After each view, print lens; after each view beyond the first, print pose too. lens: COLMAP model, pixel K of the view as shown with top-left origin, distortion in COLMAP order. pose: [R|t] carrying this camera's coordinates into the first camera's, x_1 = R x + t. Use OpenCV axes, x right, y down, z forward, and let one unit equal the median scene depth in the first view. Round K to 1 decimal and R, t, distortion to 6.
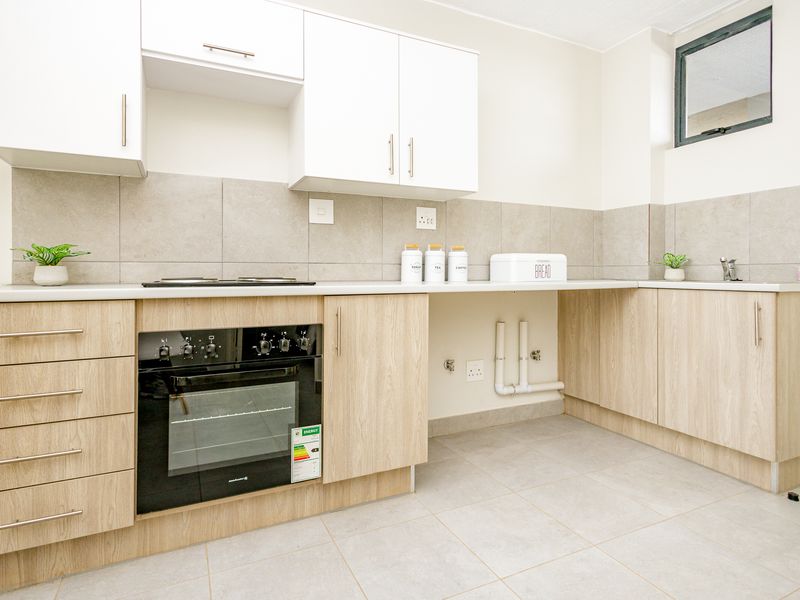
lens RADIAL K [[434.2, 0, 391.0], [0, 434.2, 277.4], [0, 0, 1]] dist [0.007798, -0.001321]
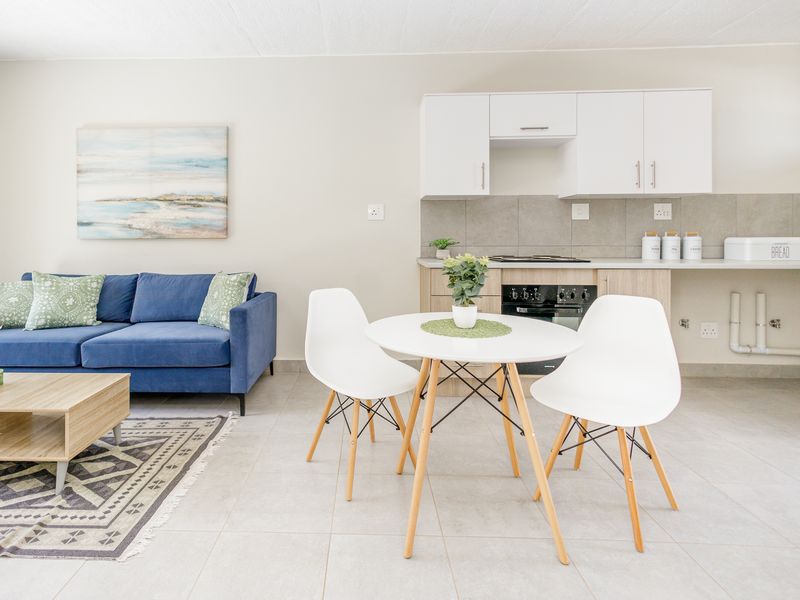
lens RADIAL K [[434.2, 0, 354.4], [0, 434.2, 241.6], [0, 0, 1]] dist [0.007798, -0.001321]
pose [[0.888388, 0.001663, -0.459090, -0.170670], [-0.003605, 0.999988, -0.003354, -0.041877], [0.459079, 0.004634, 0.888383, -0.734978]]
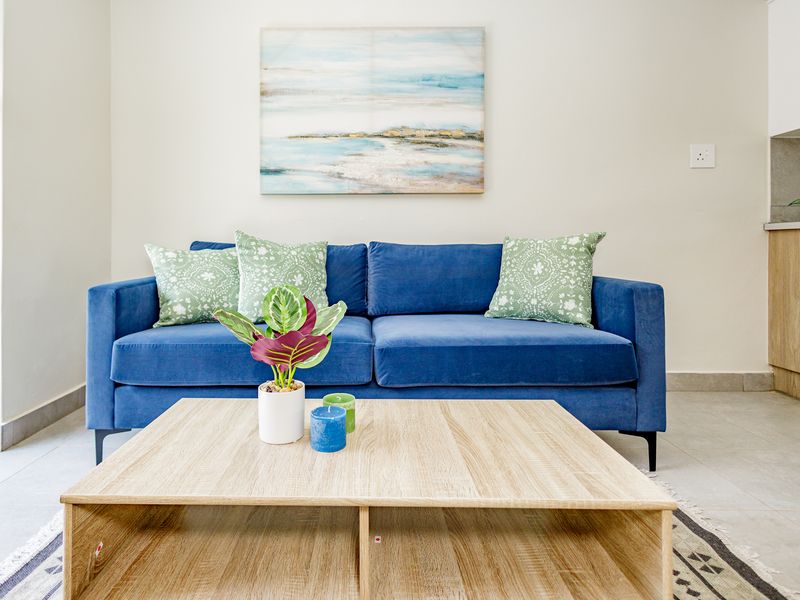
lens RADIAL K [[434.2, 0, 365.3], [0, 434.2, 252.7], [0, 0, 1]] dist [0.007798, -0.001321]
pose [[0.899108, 0.006637, -0.437676, -1.124533], [-0.007119, 0.999975, 0.000538, 0.094361], [0.437668, 0.002633, 0.899133, -0.634867]]
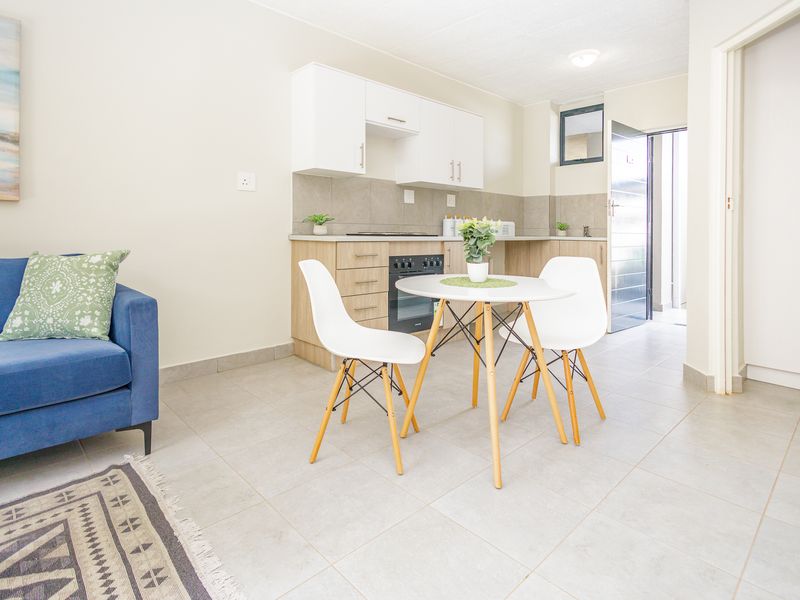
lens RADIAL K [[434.2, 0, 393.2], [0, 434.2, 234.5], [0, 0, 1]] dist [0.007798, -0.001321]
pose [[0.950582, 0.009699, 0.310321, -0.824789], [-0.009113, 0.999953, -0.003337, 0.015233], [-0.310338, 0.000344, 0.950626, -0.749894]]
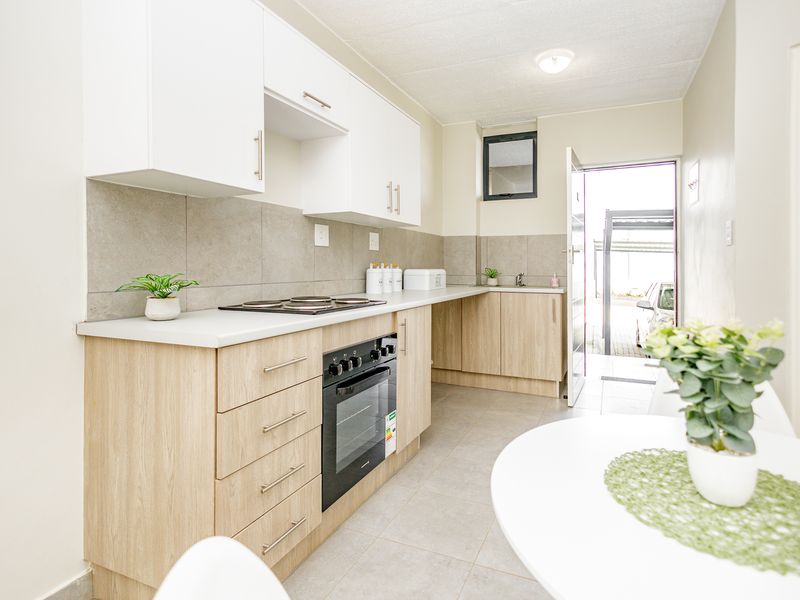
lens RADIAL K [[434.2, 0, 428.9], [0, 434.2, 265.5], [0, 0, 1]] dist [0.007798, -0.001321]
pose [[0.738500, 0.005216, 0.674233, -0.751751], [0.001530, 0.999955, -0.009412, -0.064353], [-0.674252, 0.007982, 0.738459, -0.029465]]
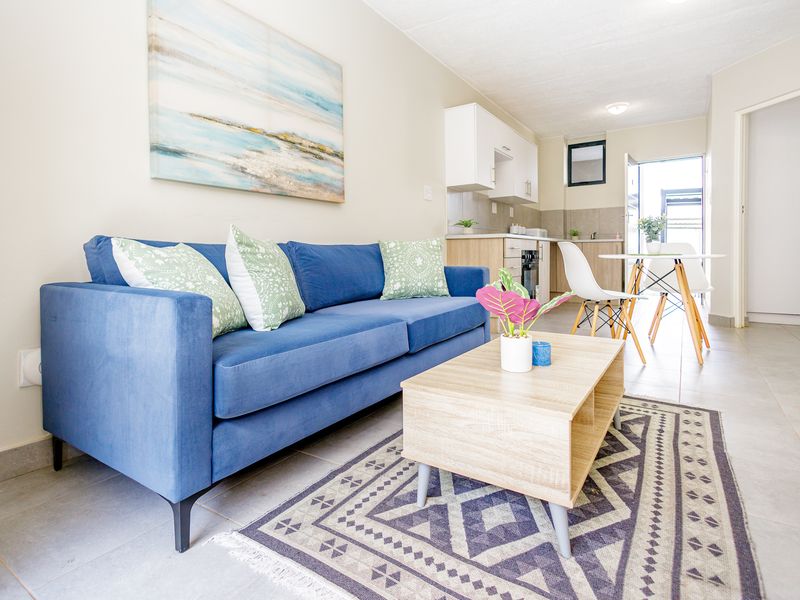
lens RADIAL K [[434.2, 0, 404.1], [0, 434.2, 264.6], [0, 0, 1]] dist [0.007798, -0.001321]
pose [[0.847611, -0.018706, 0.530288, -1.894658], [0.010810, 0.999780, 0.017989, 0.109620], [-0.530508, -0.009515, 0.847626, -0.751919]]
